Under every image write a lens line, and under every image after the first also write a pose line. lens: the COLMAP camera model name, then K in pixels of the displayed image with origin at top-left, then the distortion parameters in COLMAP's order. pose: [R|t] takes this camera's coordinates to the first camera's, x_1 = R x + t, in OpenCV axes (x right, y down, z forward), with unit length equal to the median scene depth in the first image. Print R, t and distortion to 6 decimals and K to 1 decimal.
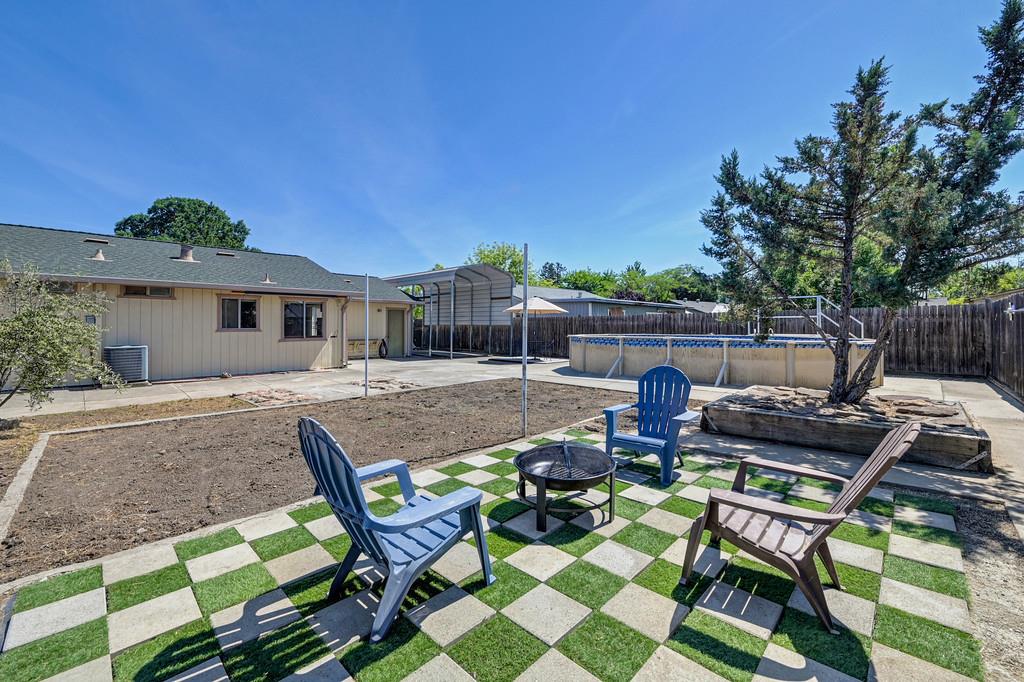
lens RADIAL K [[418.5, 0, 511.4], [0, 418.5, 325.5], [0, 0, 1]] dist [0.000495, -0.000249]
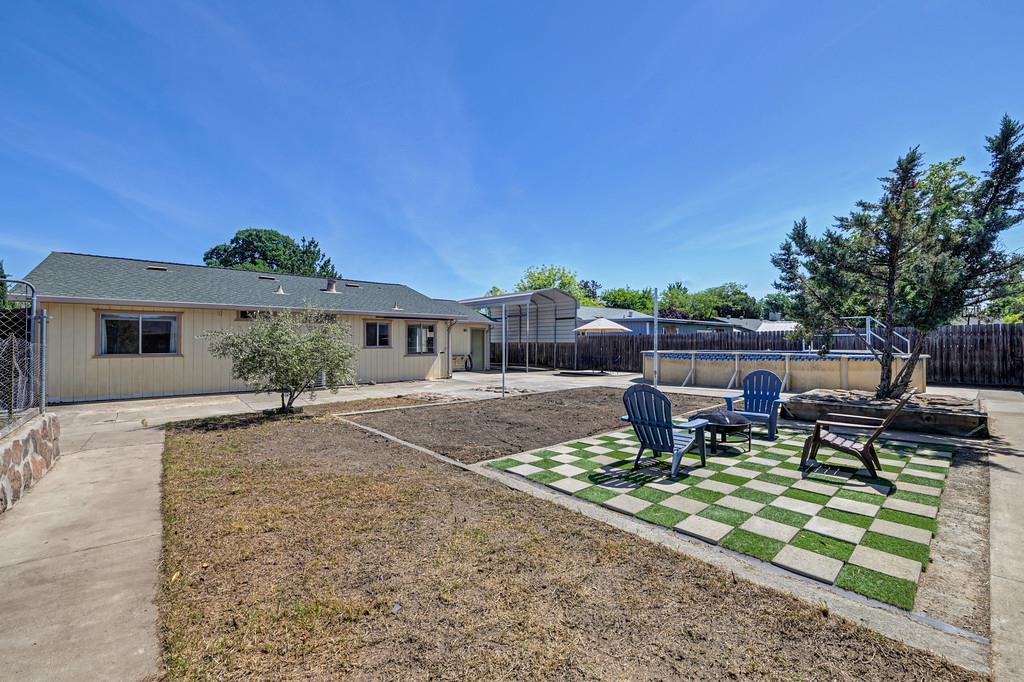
lens RADIAL K [[416.5, 0, 509.6], [0, 416.5, 340.7], [0, 0, 1]] dist [0.000785, -0.000083]
pose [[0.997129, -0.003214, -0.075647, -0.191292], [0.002868, 0.999985, -0.004686, -0.002742], [0.075661, 0.004456, 0.997124, -0.256540]]
